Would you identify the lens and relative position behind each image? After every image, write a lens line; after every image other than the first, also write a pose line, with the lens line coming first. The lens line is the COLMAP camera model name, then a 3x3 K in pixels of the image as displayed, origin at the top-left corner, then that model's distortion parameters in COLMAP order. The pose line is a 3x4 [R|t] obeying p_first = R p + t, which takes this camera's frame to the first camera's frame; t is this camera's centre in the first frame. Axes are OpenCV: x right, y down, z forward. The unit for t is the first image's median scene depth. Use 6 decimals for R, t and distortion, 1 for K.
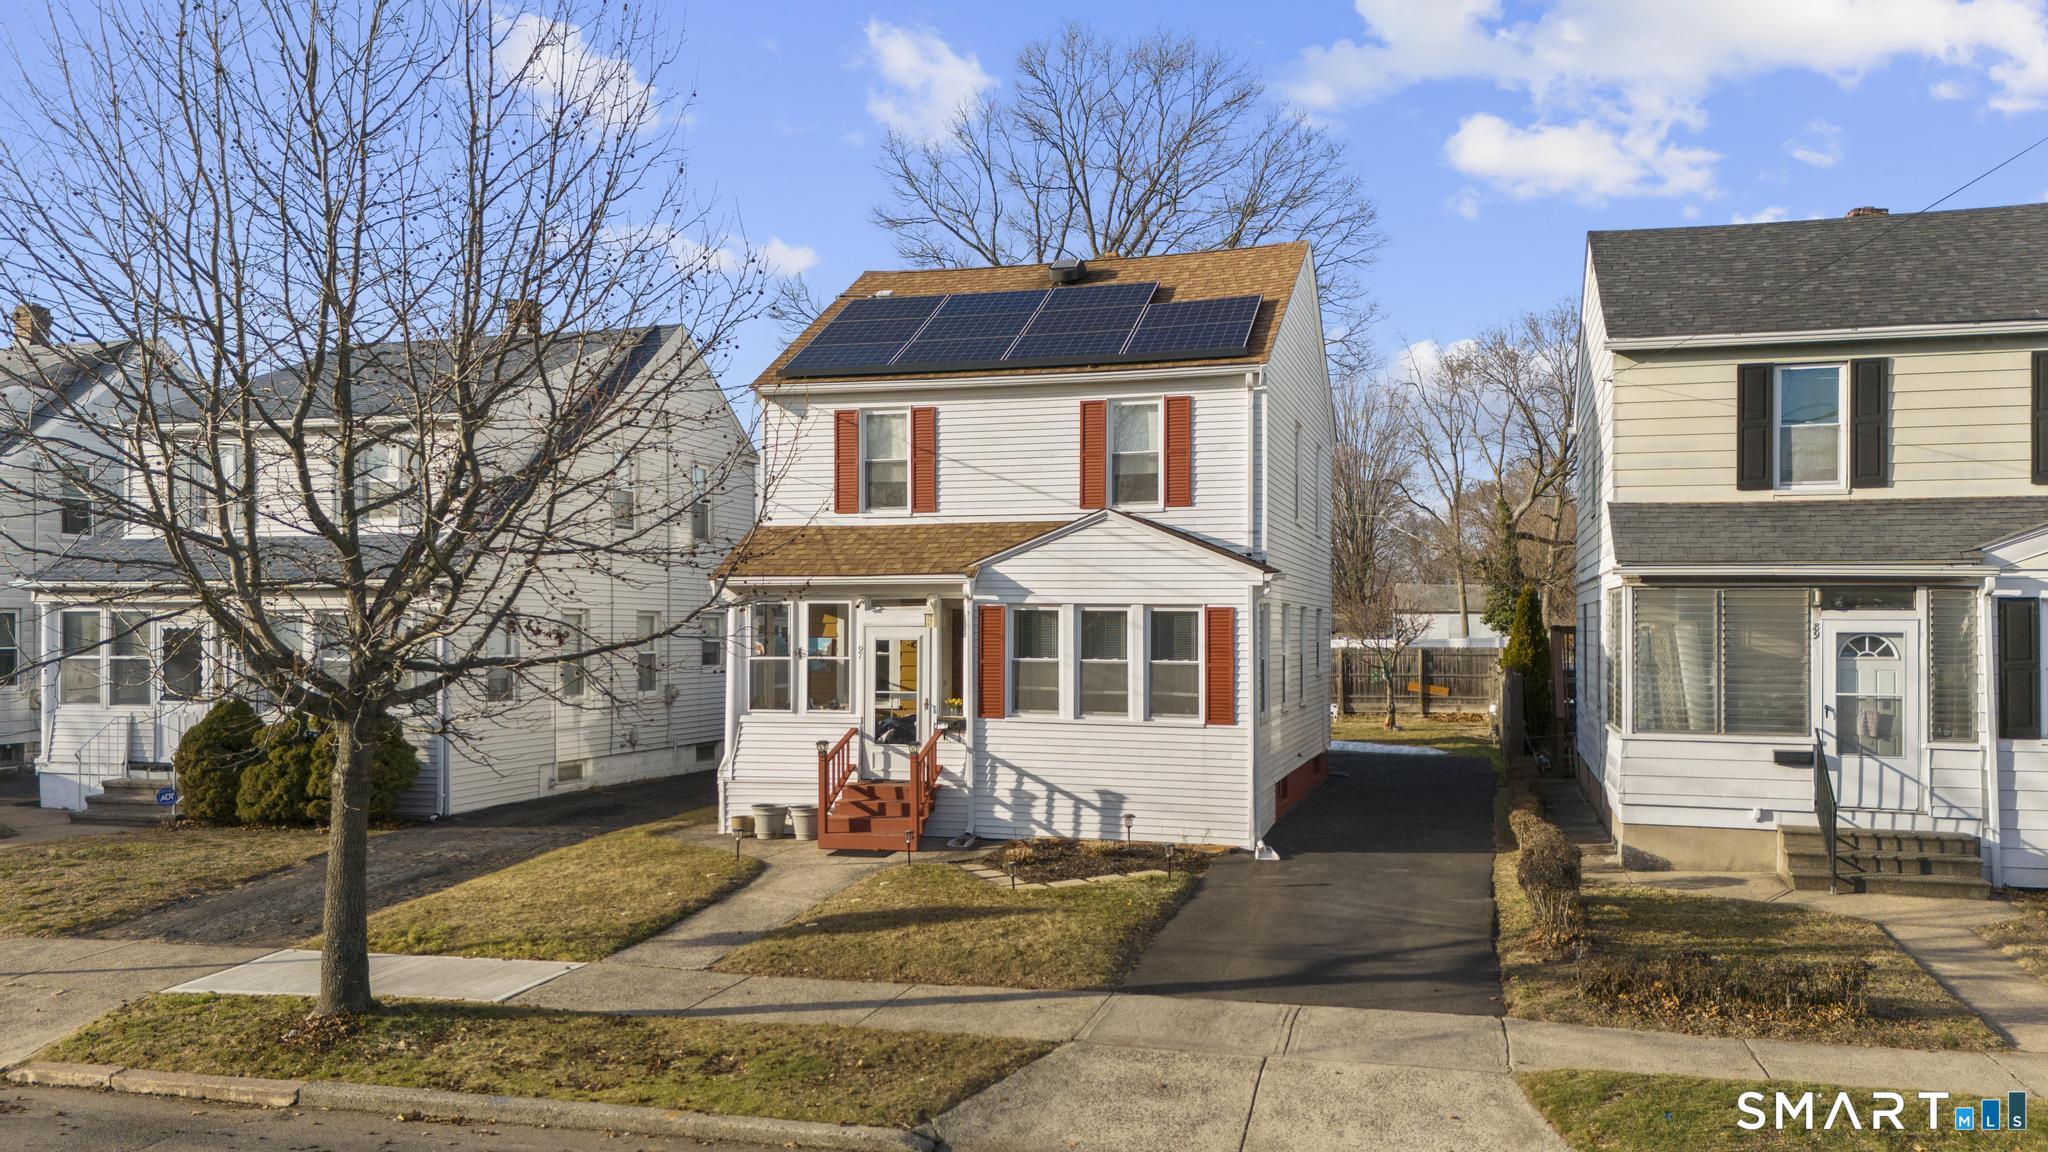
lens RADIAL K [[1541.2, 0, 1024.0], [0, 1541.2, 576.0], [0, 0, 1]] dist [0.067566, -0.053038]
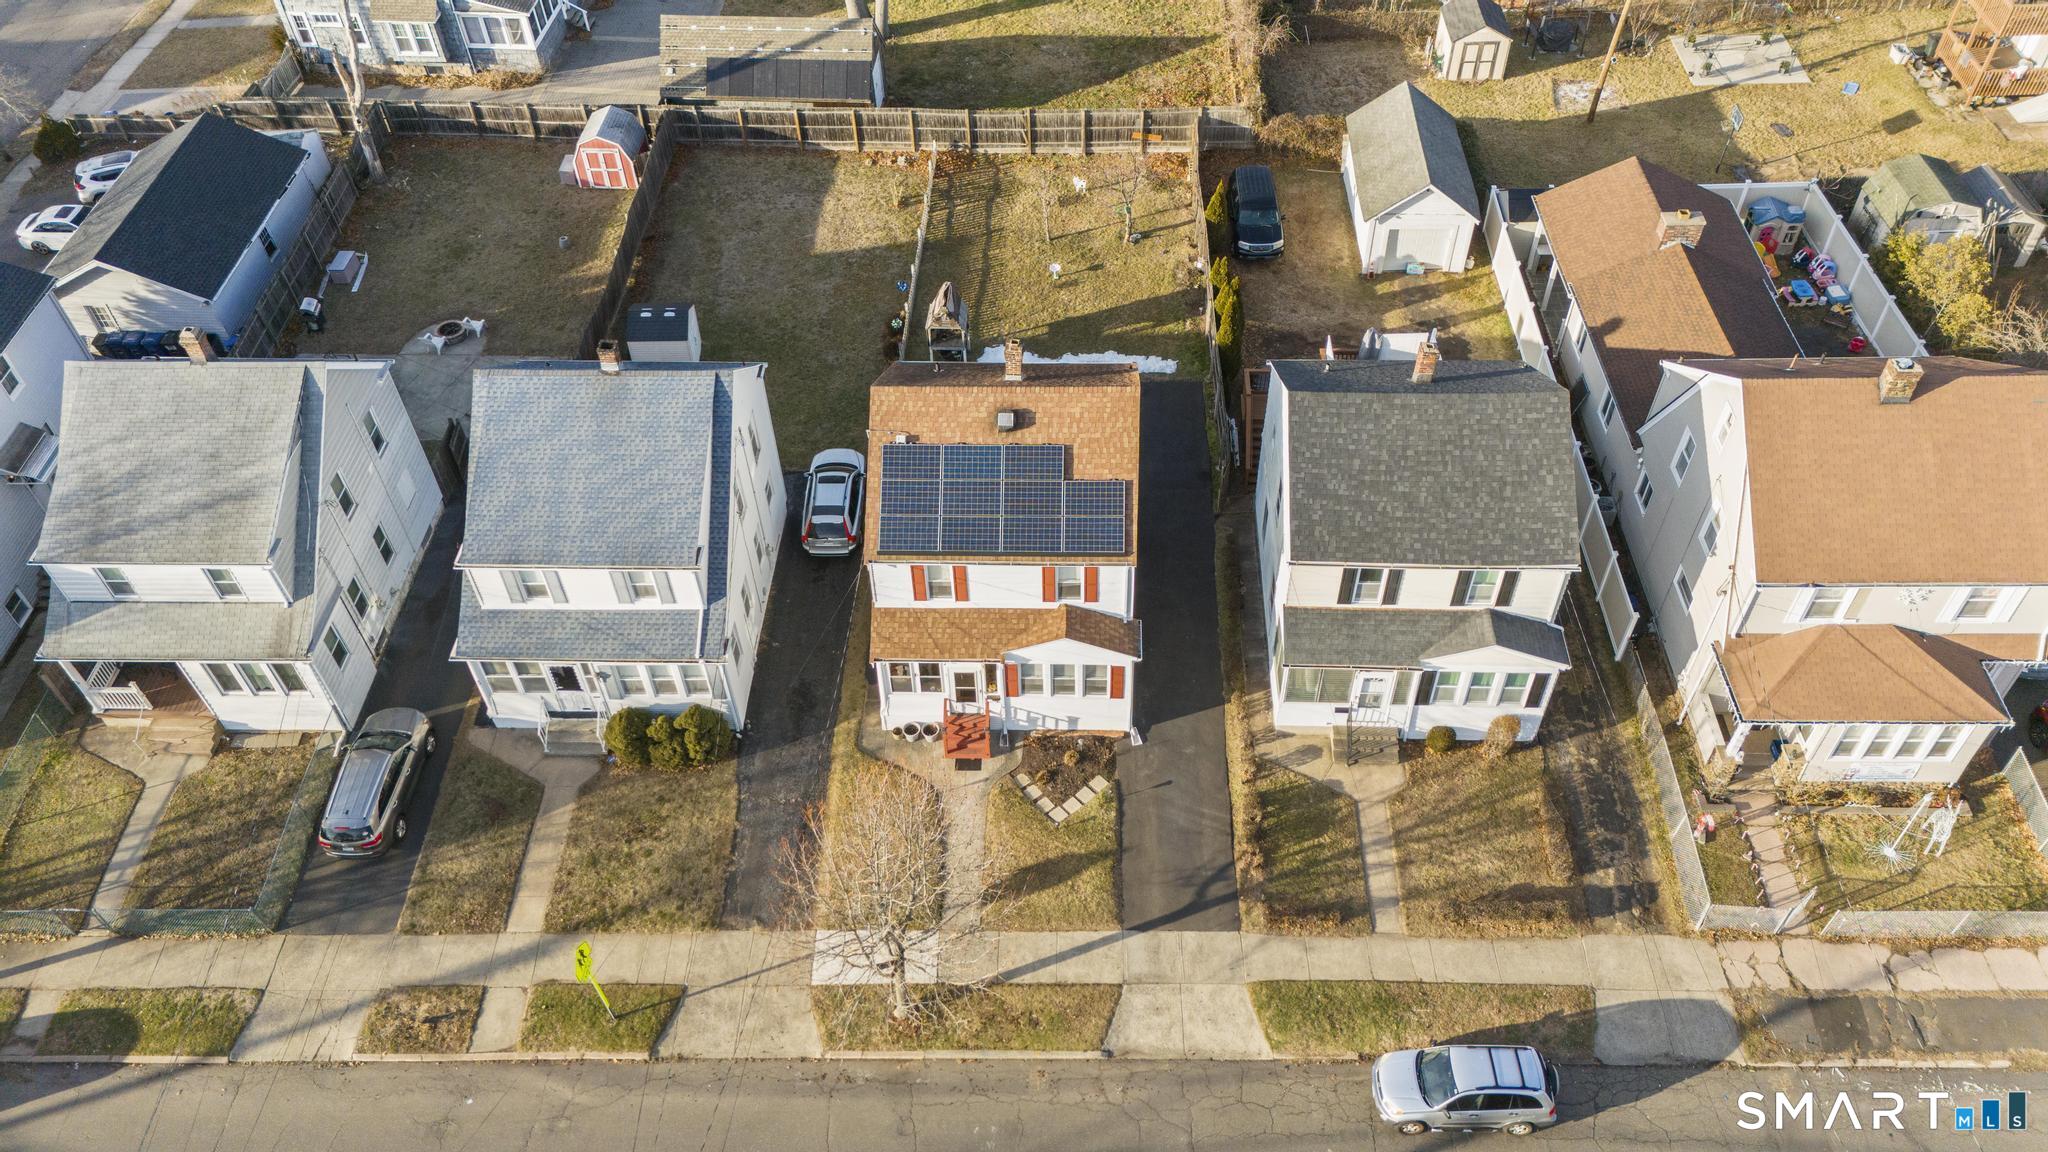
lens RADIAL K [[1541.2, 0, 1024.0], [0, 1541.2, 576.0], [0, 0, 1]] dist [0.067566, -0.053038]
pose [[0.968177, -0.199493, 0.151119, -0.335069], [0.023051, 0.672343, 0.739881, -1.821798], [-0.249205, -0.712852, 0.655545, -0.360985]]
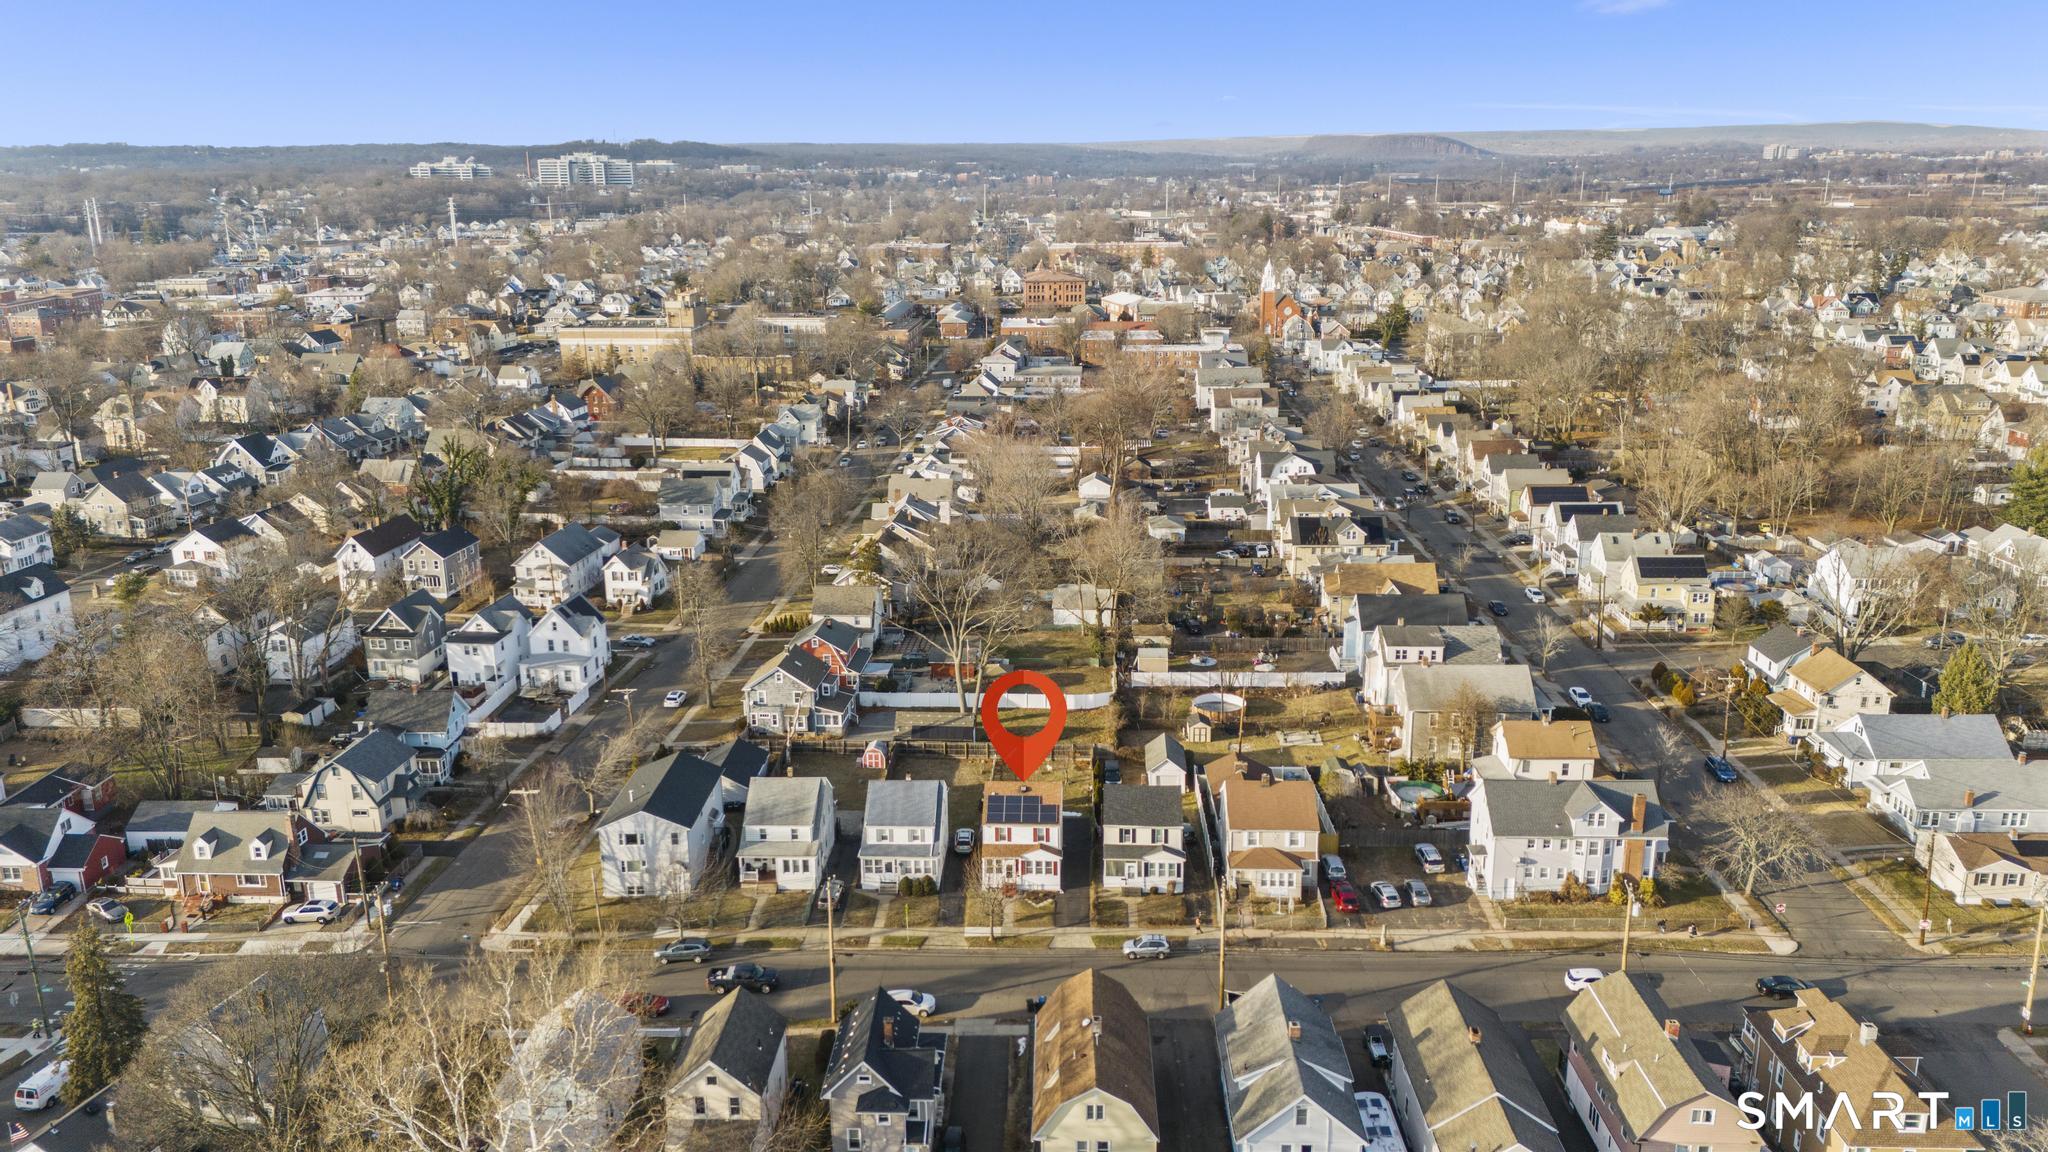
lens RADIAL K [[1541.2, 0, 1024.0], [0, 1541.2, 576.0], [0, 0, 1]] dist [0.067566, -0.053038]
pose [[0.970621, -0.076220, 0.228223, -1.729628], [0.006408, 0.956354, 0.292139, -3.716616], [-0.240529, -0.282094, 0.928746, -5.893747]]
